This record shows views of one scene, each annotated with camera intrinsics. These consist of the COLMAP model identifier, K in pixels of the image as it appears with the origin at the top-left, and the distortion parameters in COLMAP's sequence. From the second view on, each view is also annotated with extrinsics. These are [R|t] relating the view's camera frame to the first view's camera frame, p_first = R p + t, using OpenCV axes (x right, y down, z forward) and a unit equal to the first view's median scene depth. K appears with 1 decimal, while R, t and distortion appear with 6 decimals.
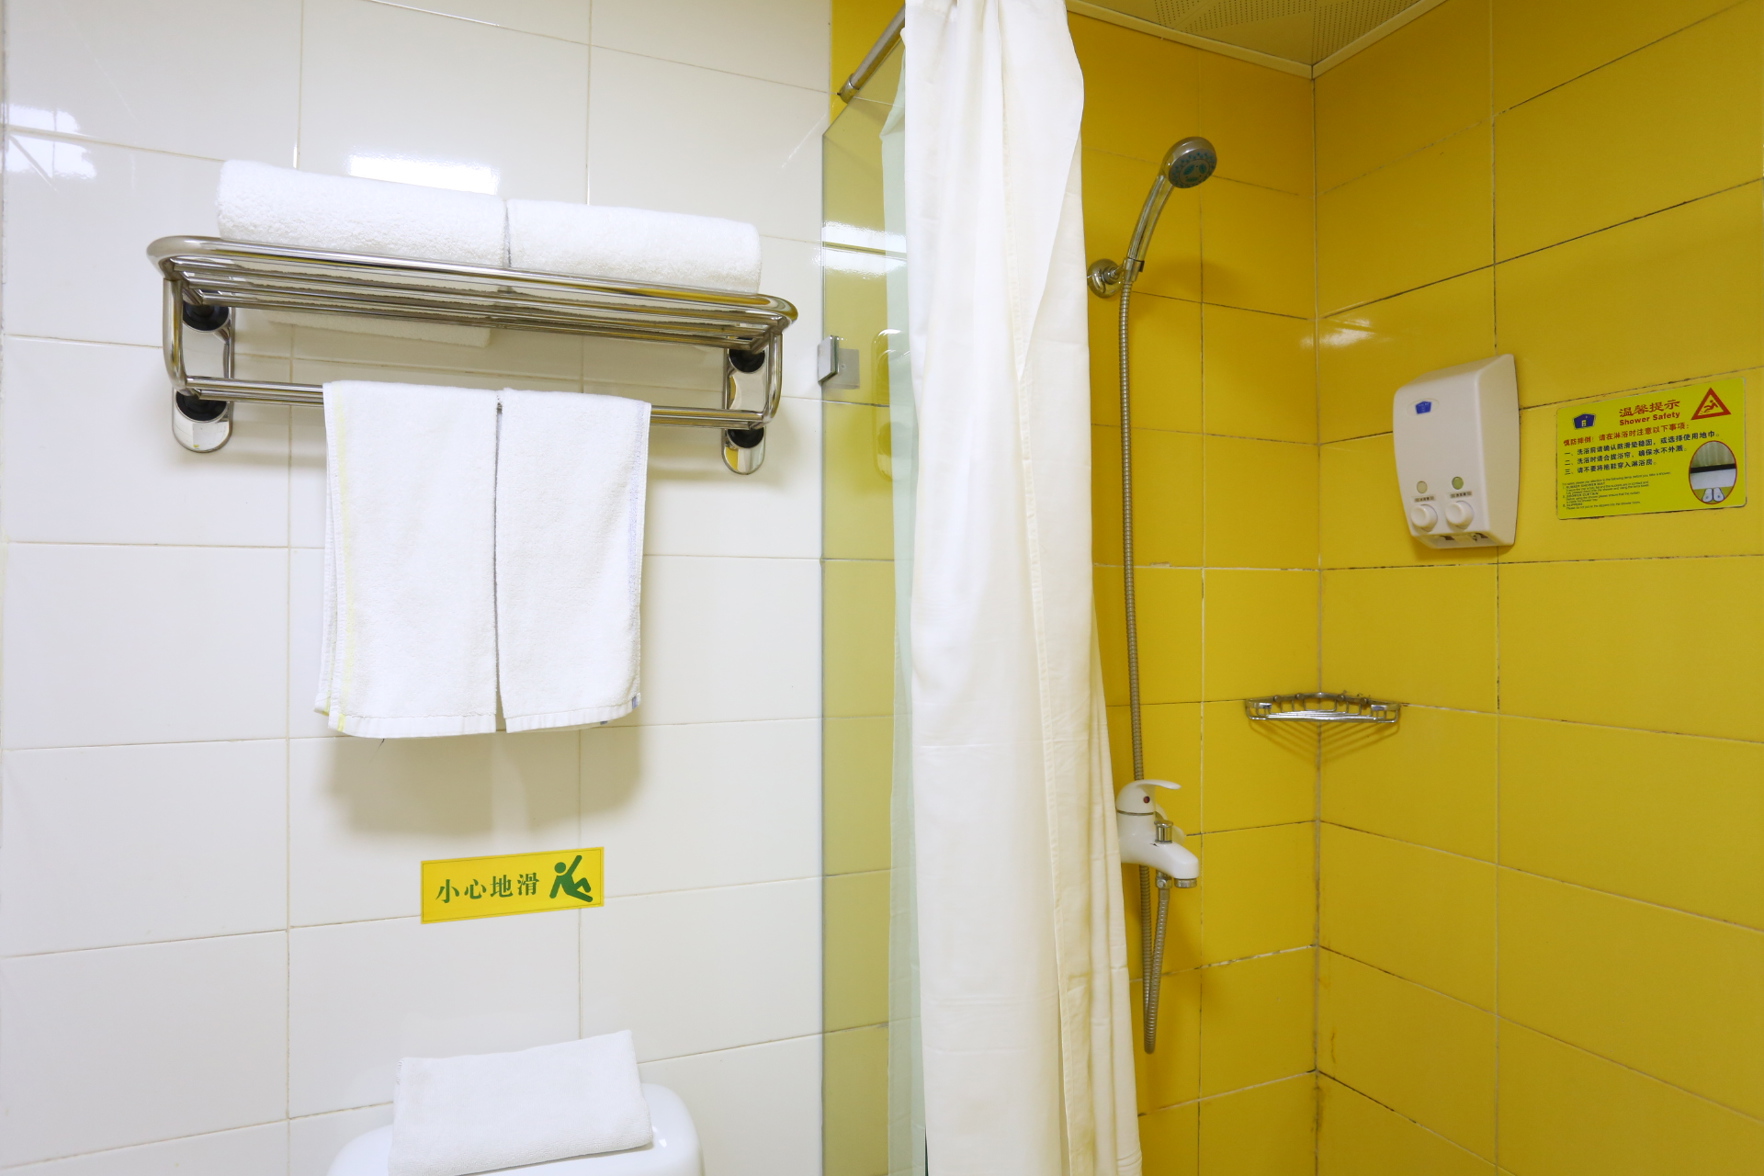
lens RADIAL K [[1018.6, 0, 882.0], [0, 1018.6, 588.0], [0, 0, 1]] dist [-0.060402, 0.040409]
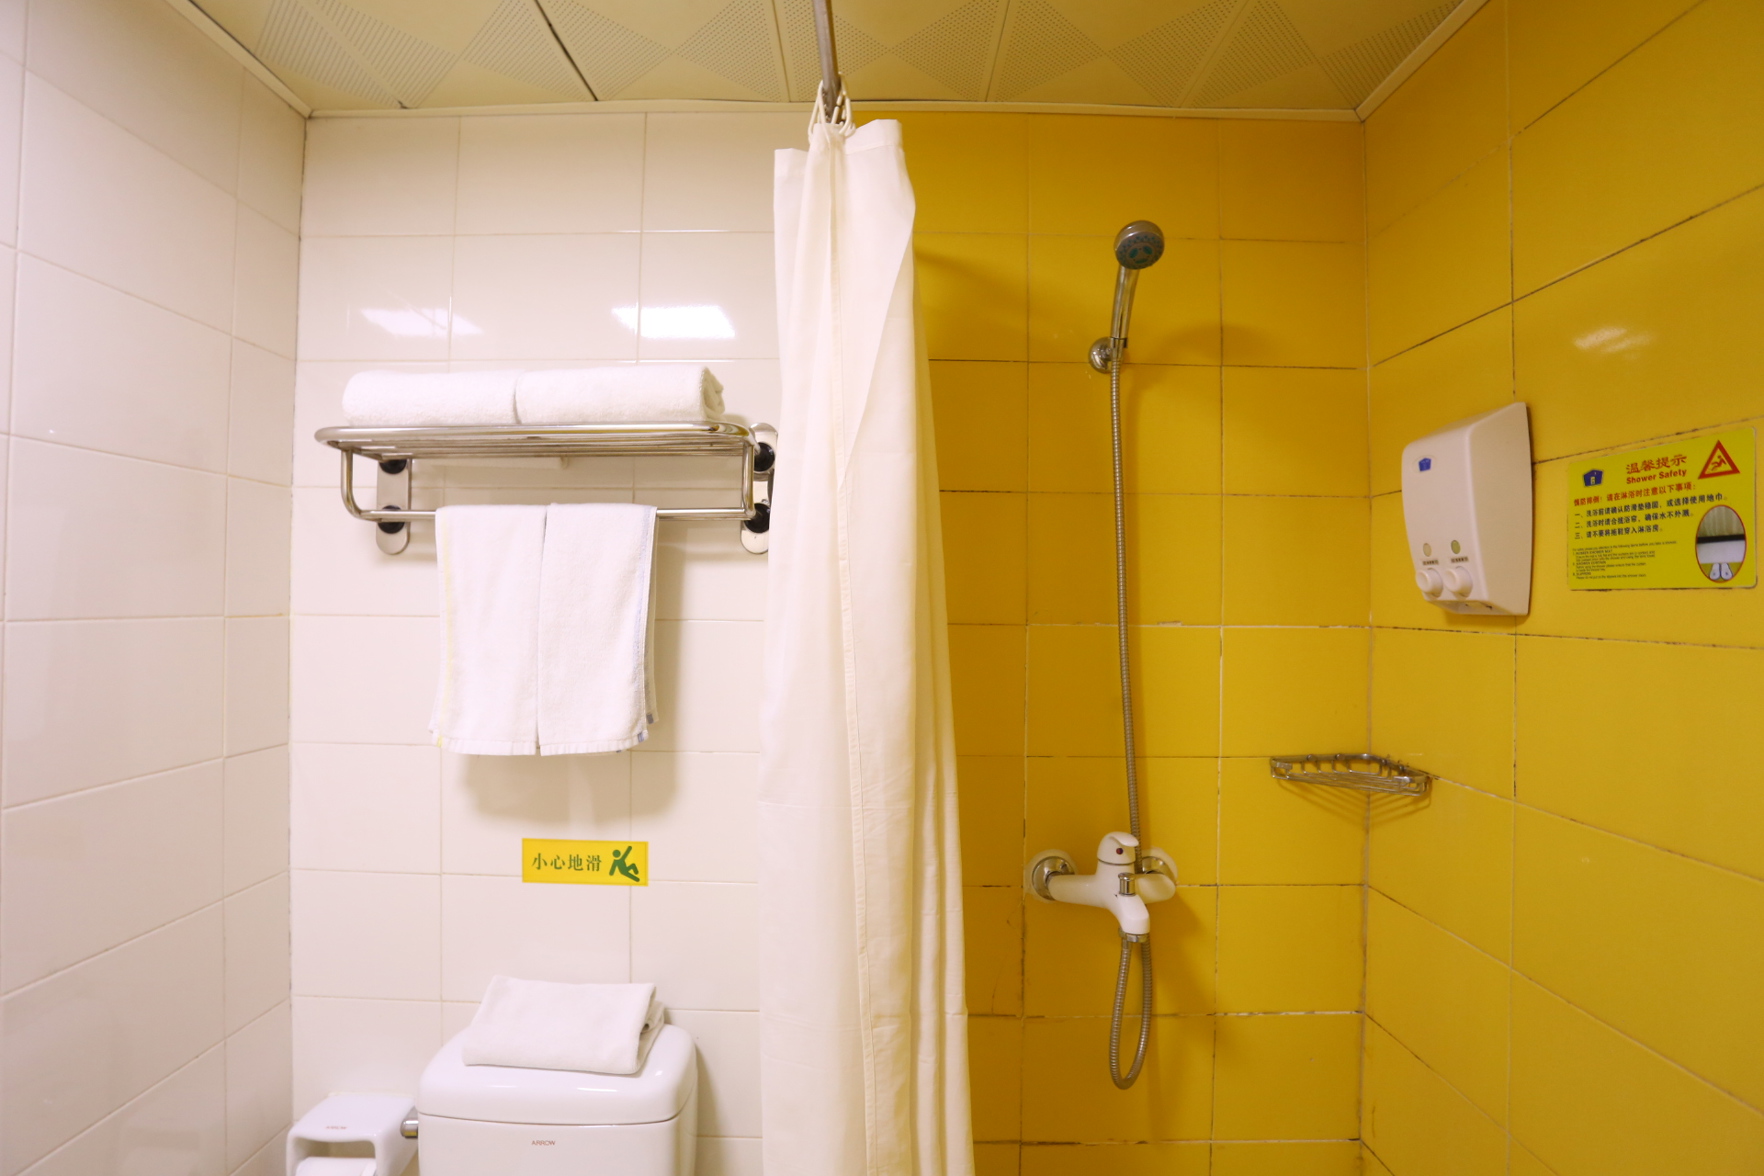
lens RADIAL K [[861.5, 0, 882.0], [0, 861.5, 588.0], [0, 0, 1]] dist [-0.072925, 0.030513]
pose [[0.918934, 0.001048, -0.394410, 0.437807], [-0.001635, 0.999998, -0.001152, -0.072728], [0.394408, 0.001704, 0.918934, 0.098558]]
